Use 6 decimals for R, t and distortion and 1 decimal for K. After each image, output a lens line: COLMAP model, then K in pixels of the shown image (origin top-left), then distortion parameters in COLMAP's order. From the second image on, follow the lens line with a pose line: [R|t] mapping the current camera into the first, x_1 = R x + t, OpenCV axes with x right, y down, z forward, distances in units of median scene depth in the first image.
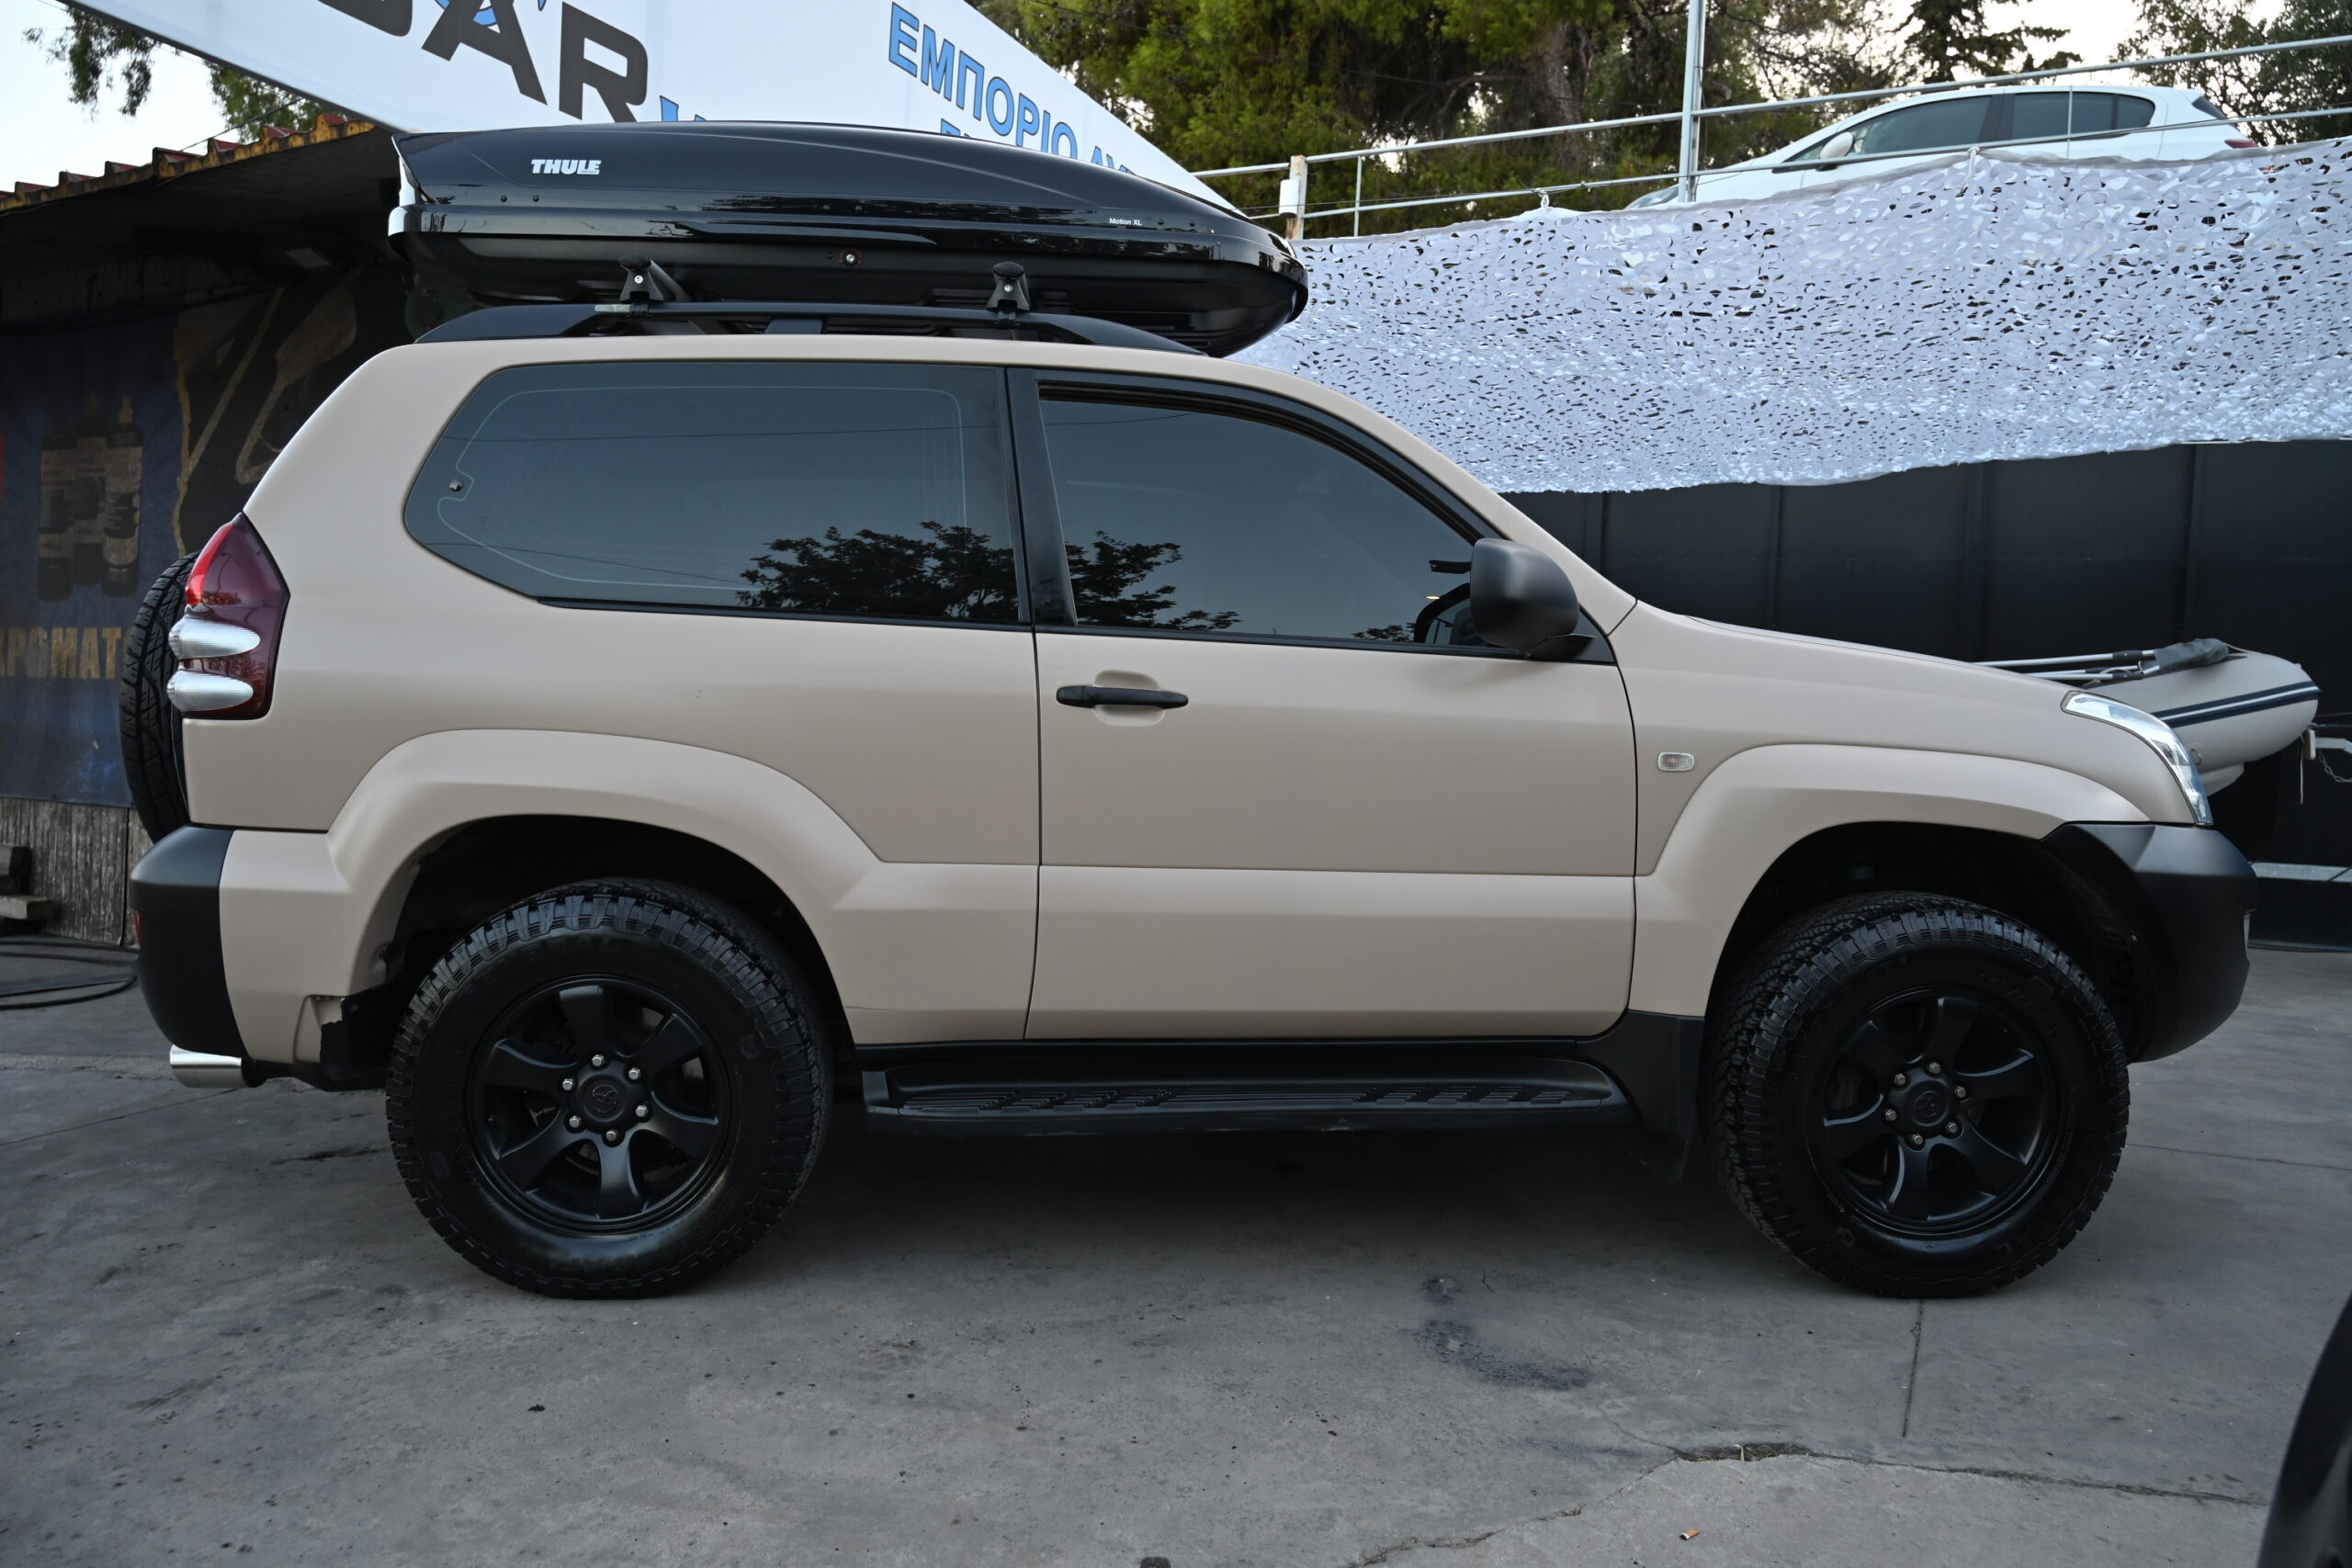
lens RADIAL K [[1565.5, 0, 1187.2], [0, 1565.5, 771.5], [0, 0, 1]] dist [-0.015073, -0.005117]
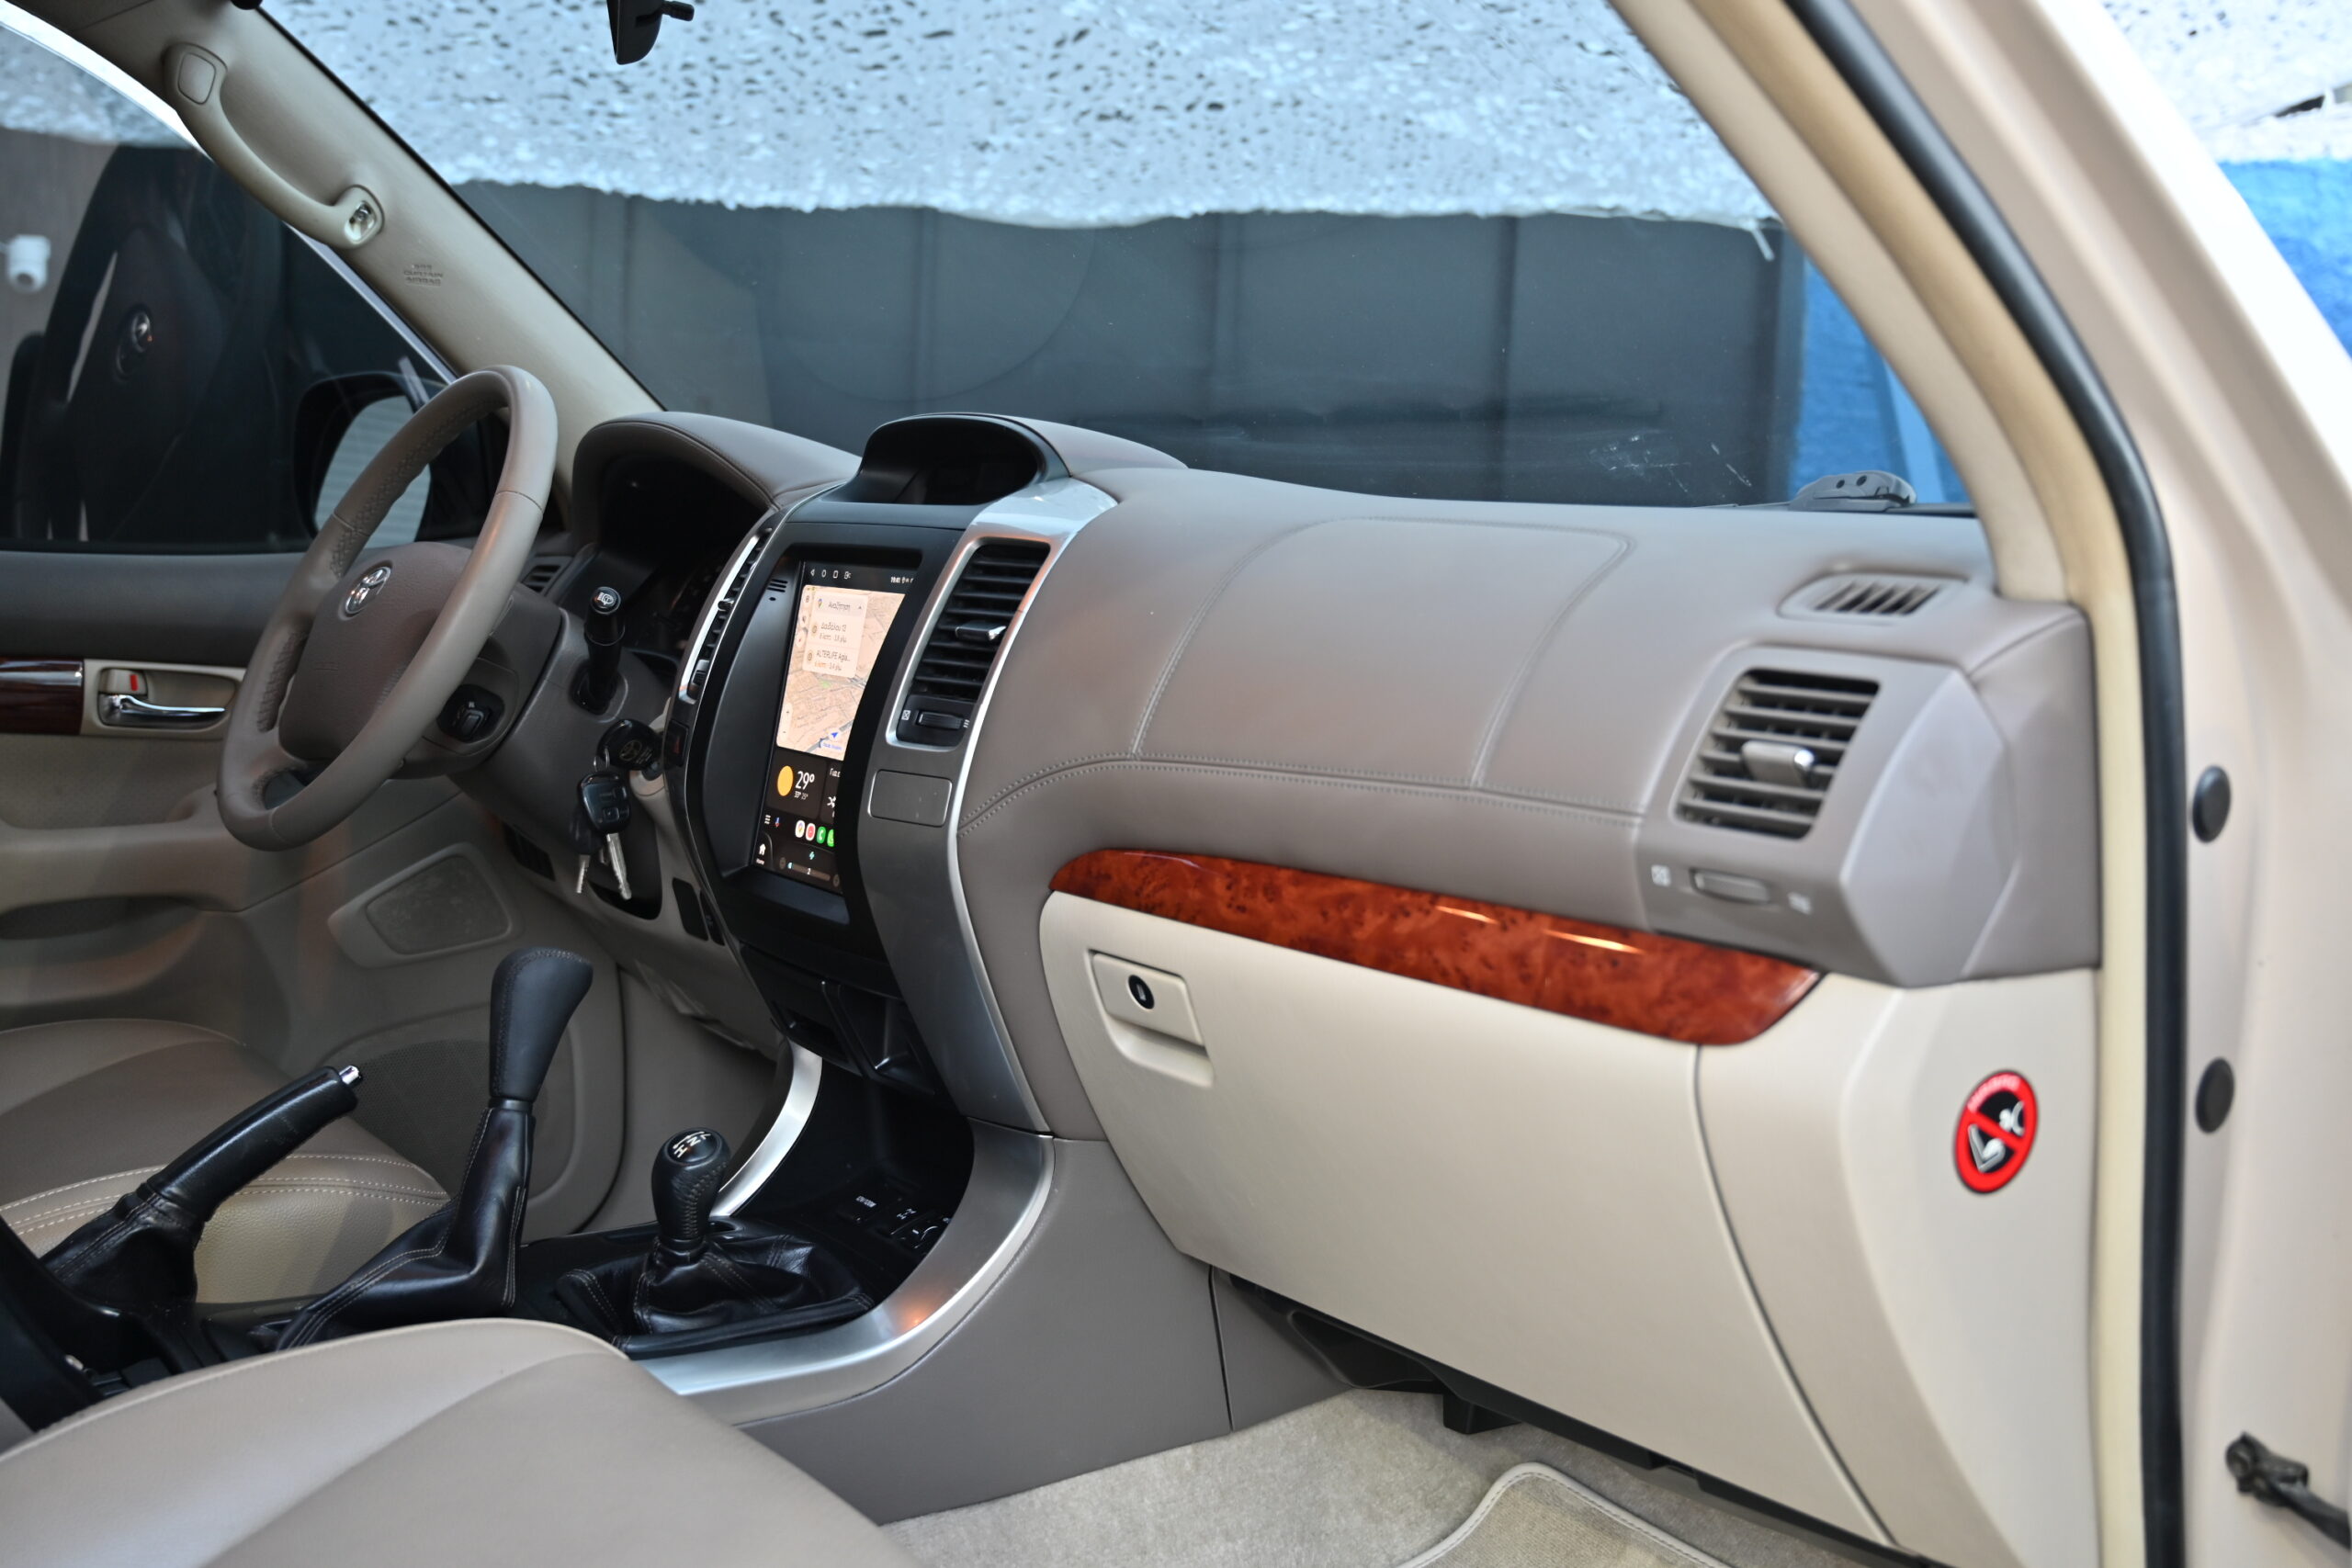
lens RADIAL K [[2149.8, 0, 1153.5], [0, 2149.8, 776.7], [0, 0, 1]] dist [0.000413, -0.008346]
pose [[0.831062, -0.054241, 0.553528, -0.006689], [0.019682, 0.997478, 0.068193, -0.043730], [-0.555831, -0.045778, 0.830034, 0.383306]]
